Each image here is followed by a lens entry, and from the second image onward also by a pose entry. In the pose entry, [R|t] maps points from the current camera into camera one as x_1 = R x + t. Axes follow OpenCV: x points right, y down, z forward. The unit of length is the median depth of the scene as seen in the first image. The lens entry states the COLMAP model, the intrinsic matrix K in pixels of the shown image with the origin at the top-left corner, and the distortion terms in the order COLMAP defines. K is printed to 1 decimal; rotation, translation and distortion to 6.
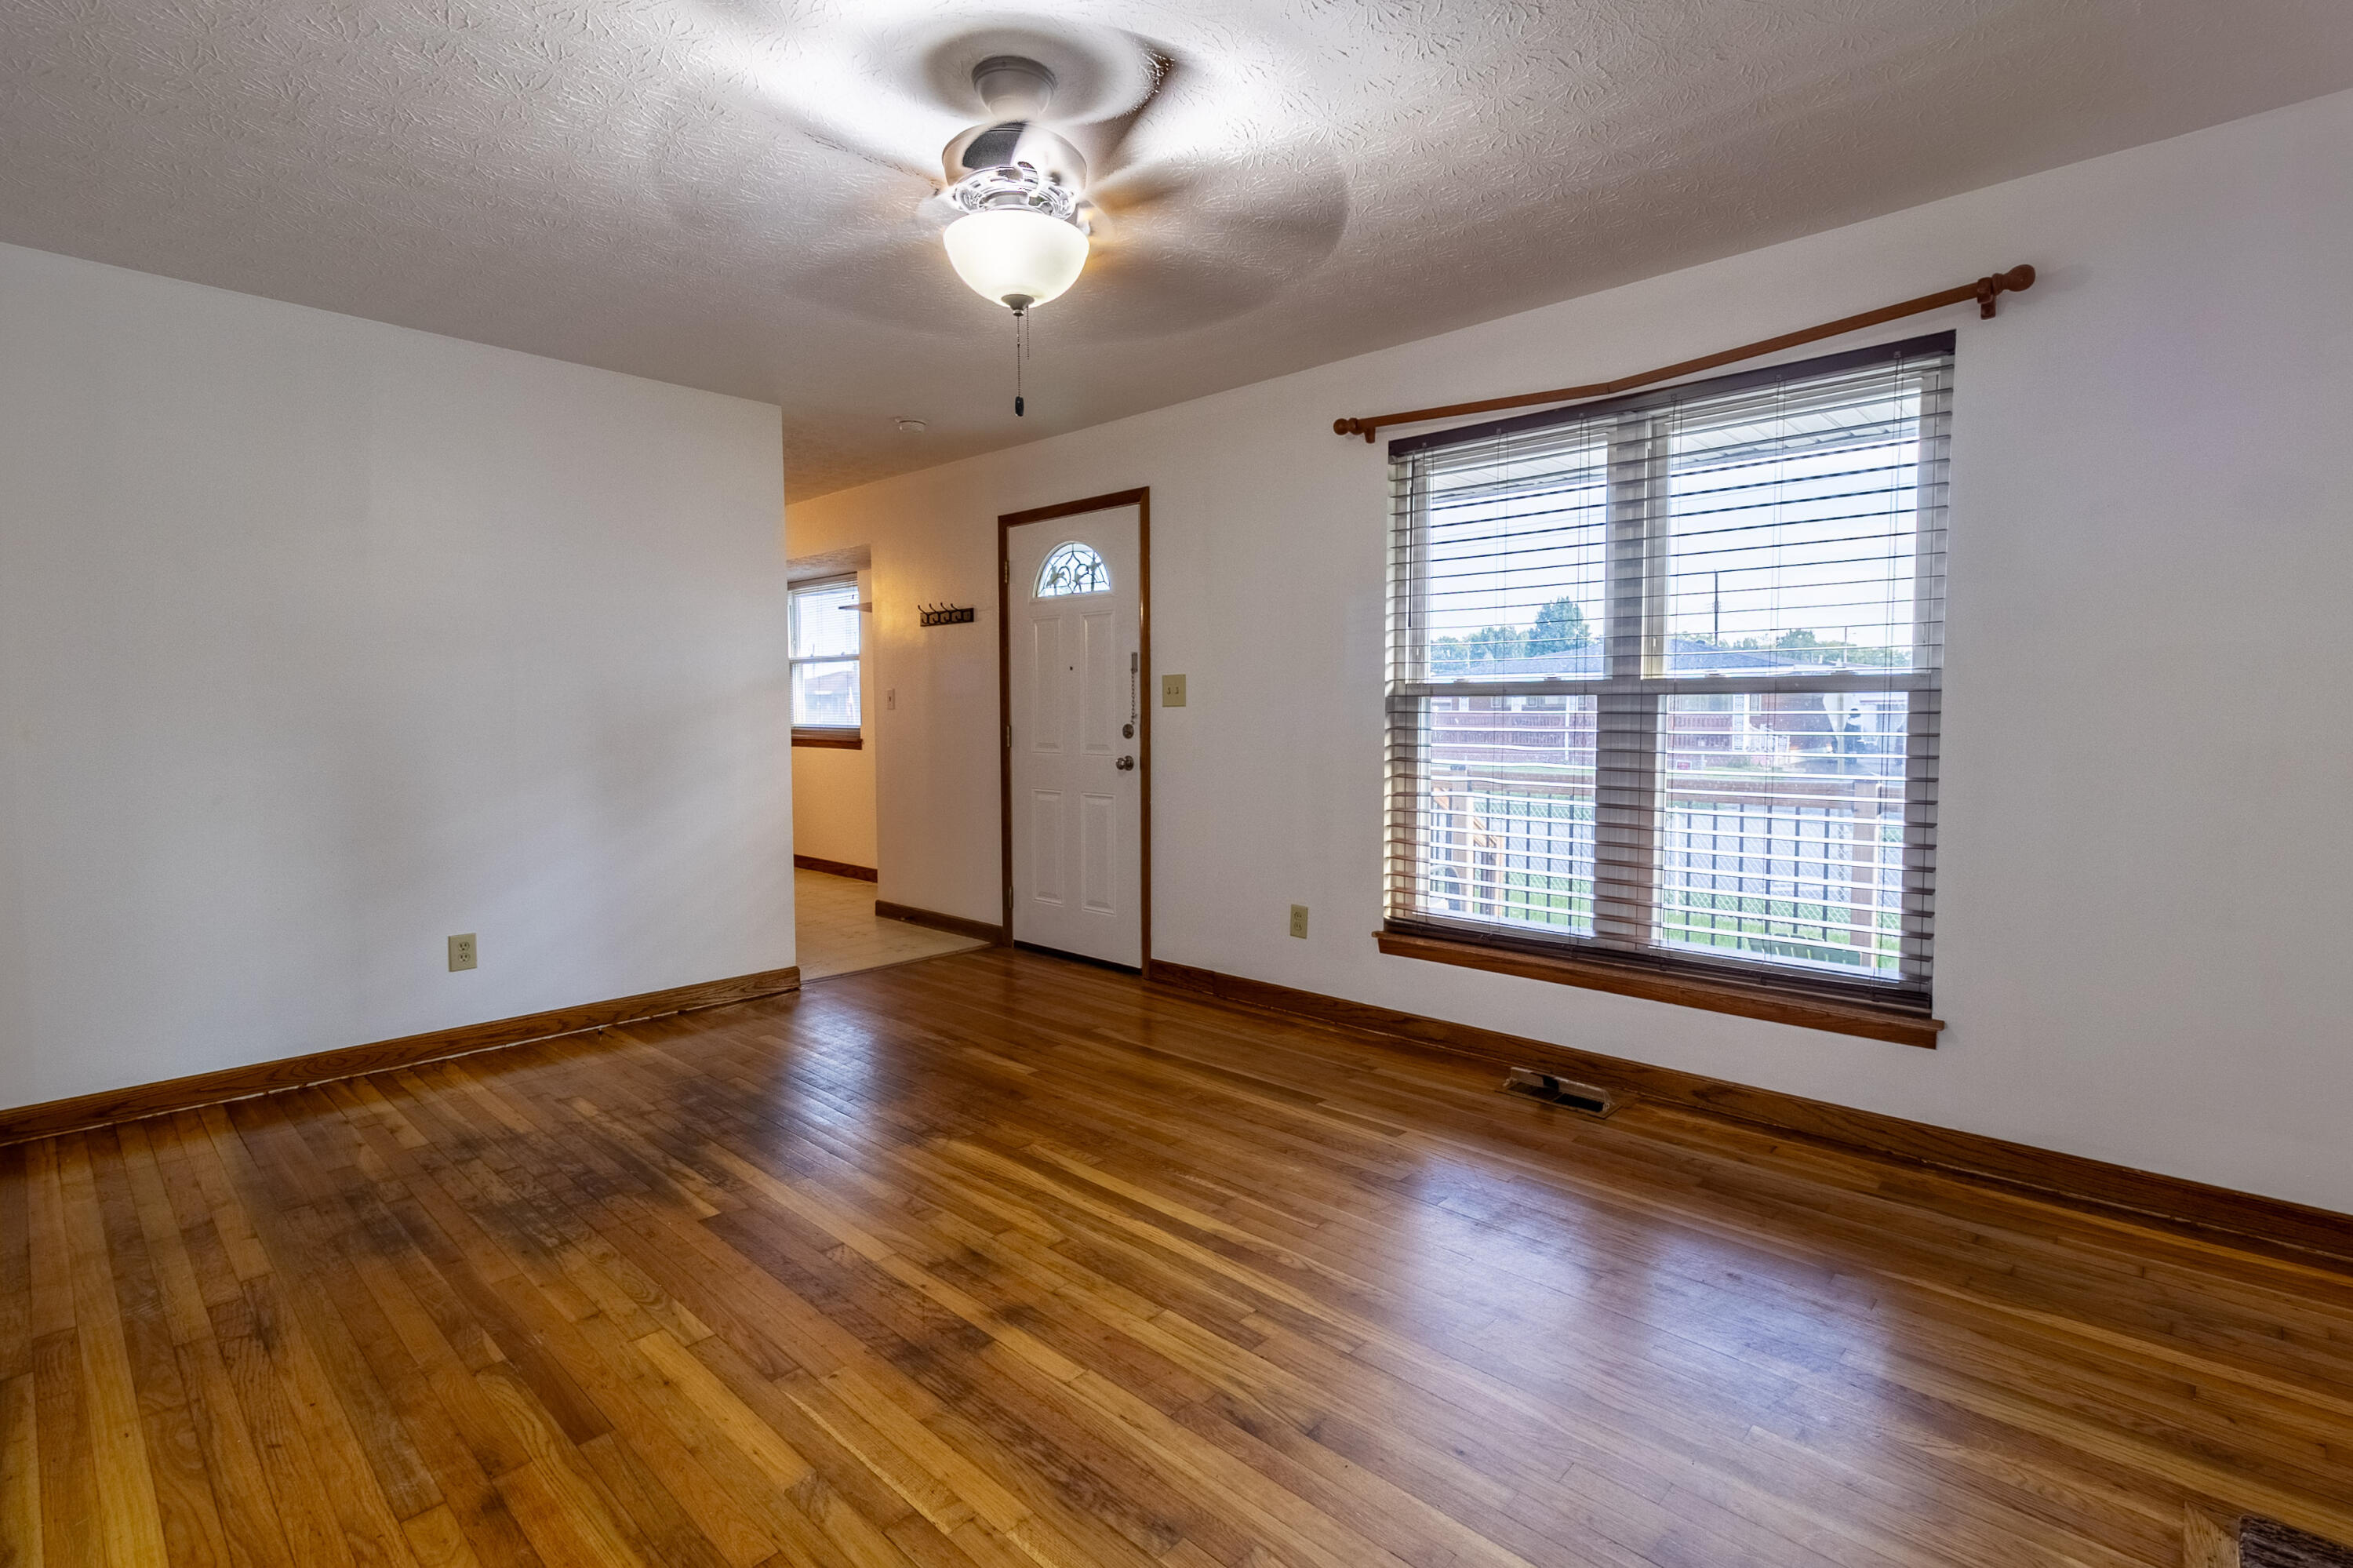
lens RADIAL K [[1081.3, 0, 1208.8], [0, 1081.3, 764.4], [0, 0, 1]] dist [0.003026, 0.000461]
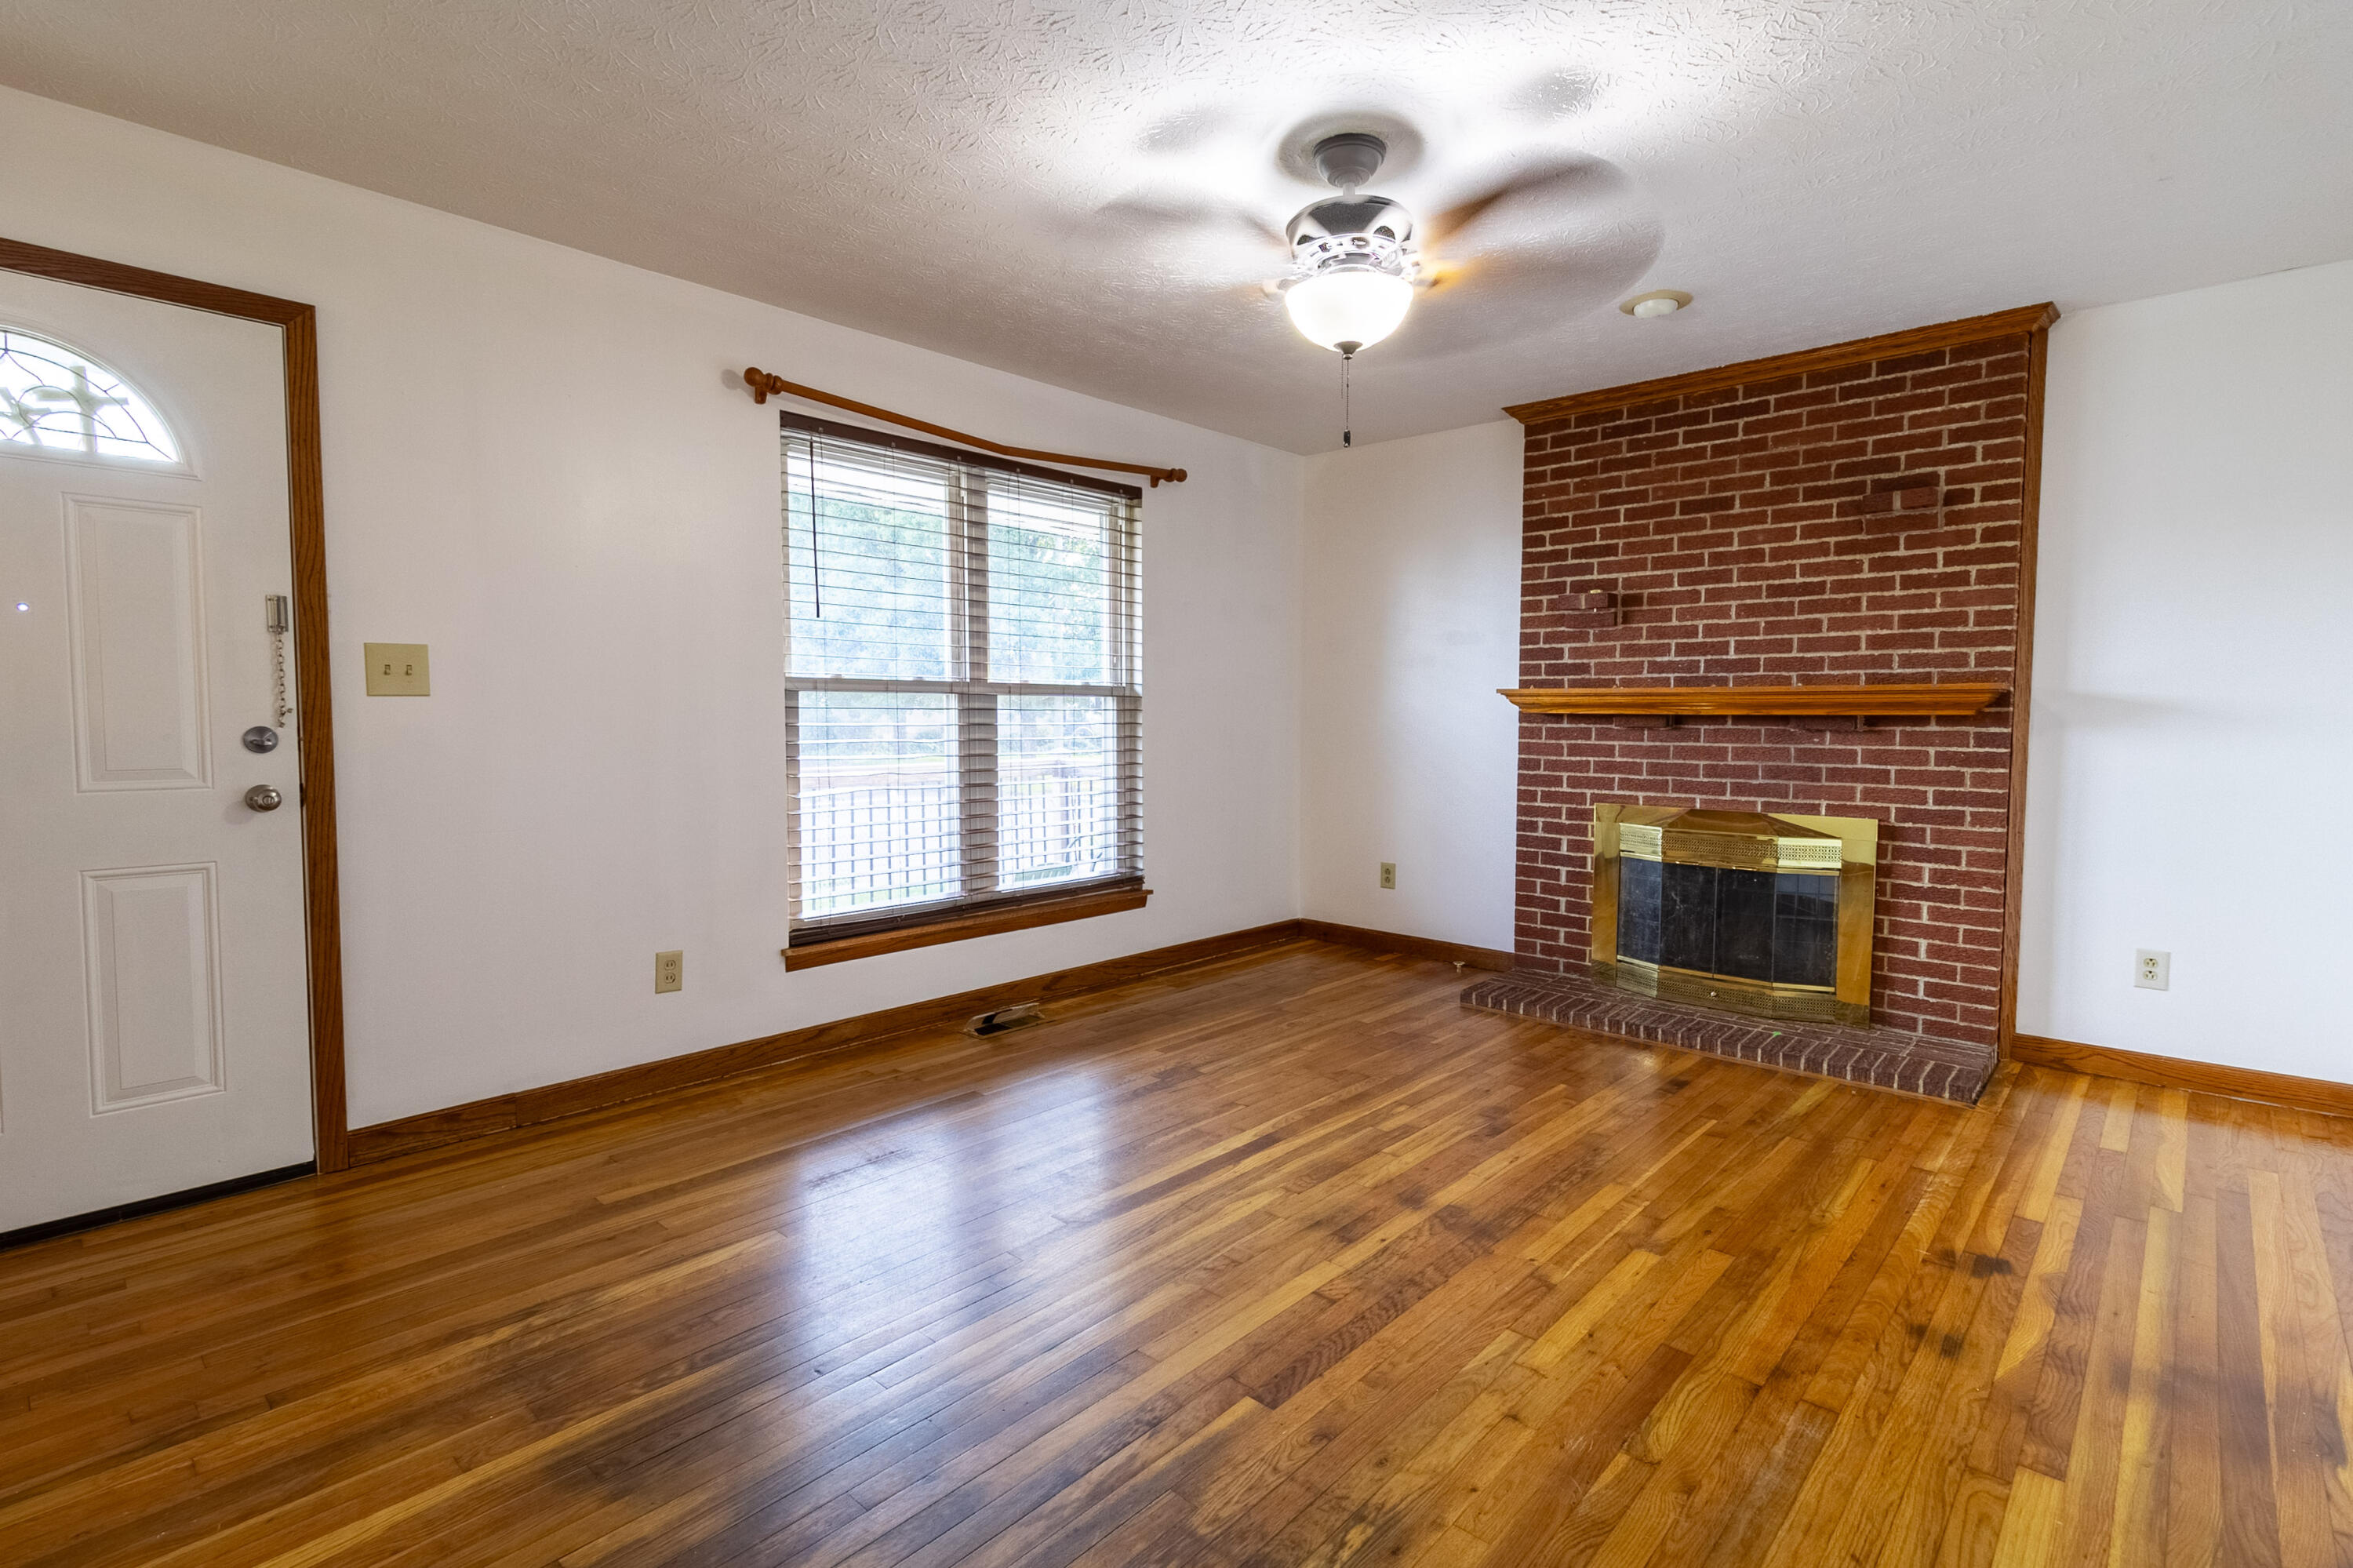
lens RADIAL K [[1081.3, 0, 1173.2], [0, 1081.3, 769.0], [0, 0, 1]] dist [0.003026, 0.000461]
pose [[0.026116, -0.051223, 0.998346, -0.909462], [0.044681, 0.997748, 0.050024, -0.034059], [-0.998660, 0.043301, 0.028346, 0.796706]]
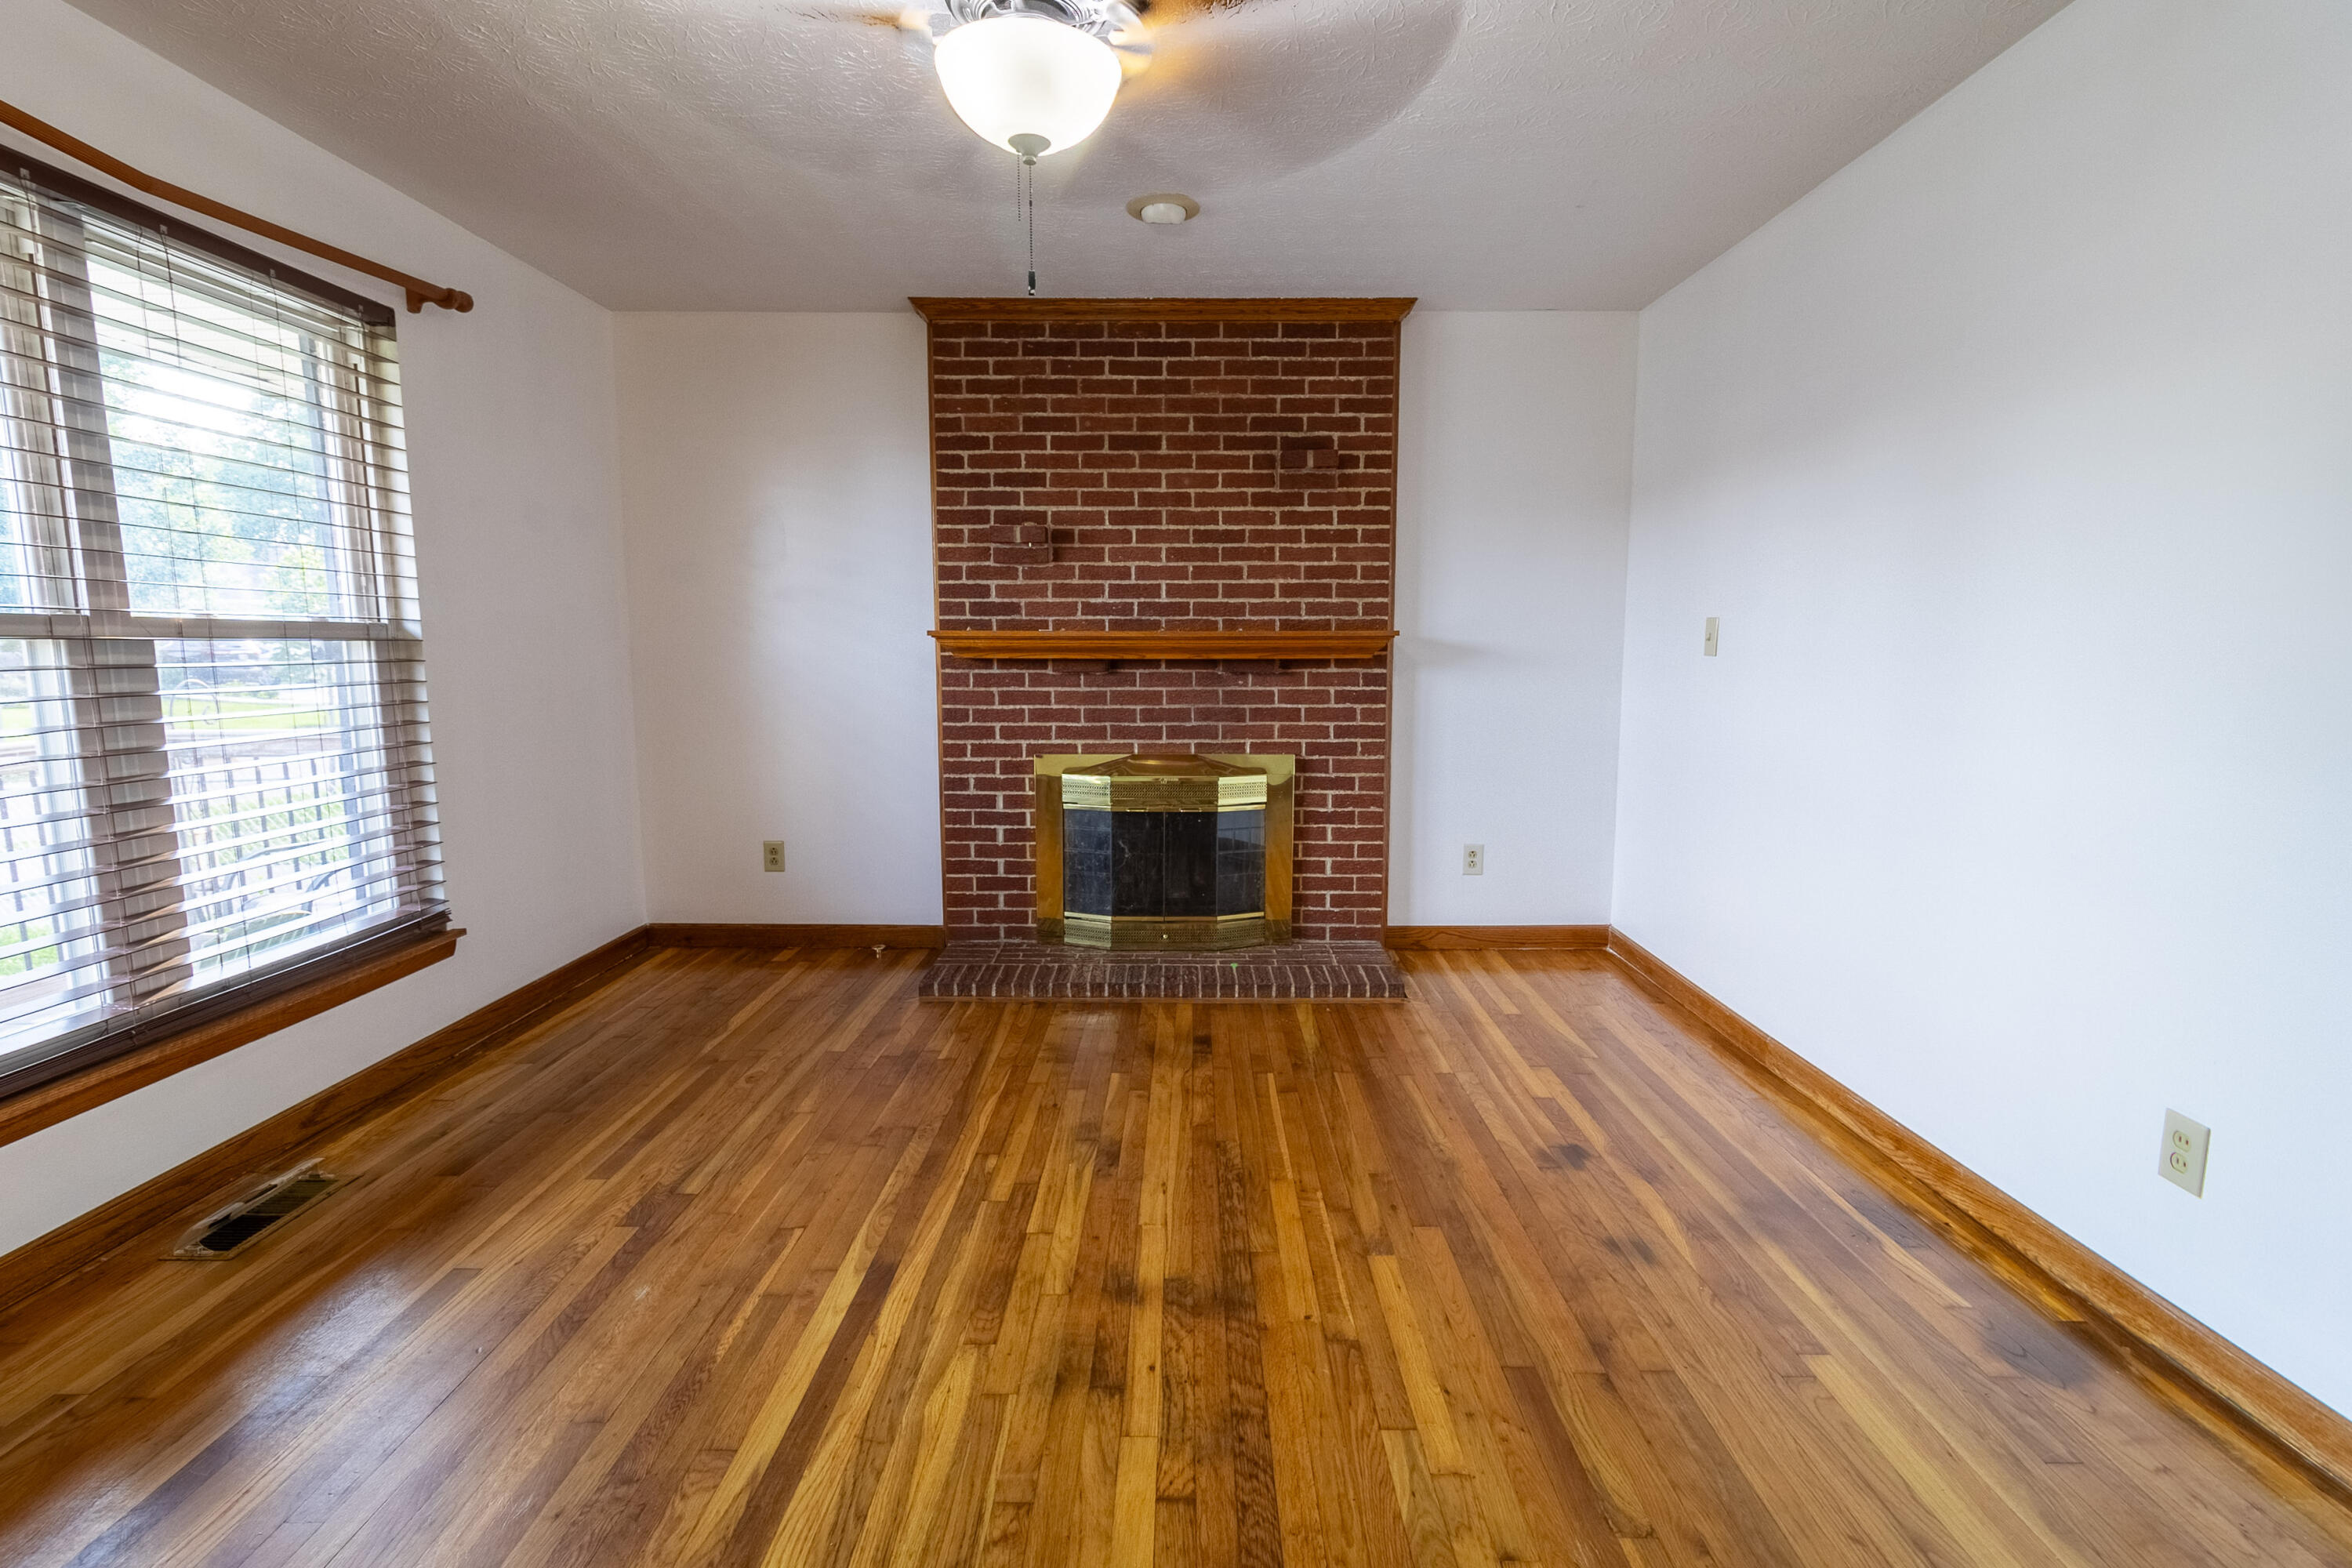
lens RADIAL K [[1080.8, 0, 1159.5], [0, 1080.8, 769.3], [0, 0, 1]] dist [0.003026, 0.000461]
pose [[-0.647613, -0.087210, 0.756962, -0.587497], [0.038247, 0.988456, 0.146602, -0.063132], [-0.761009, 0.123892, -0.636802, 1.008617]]
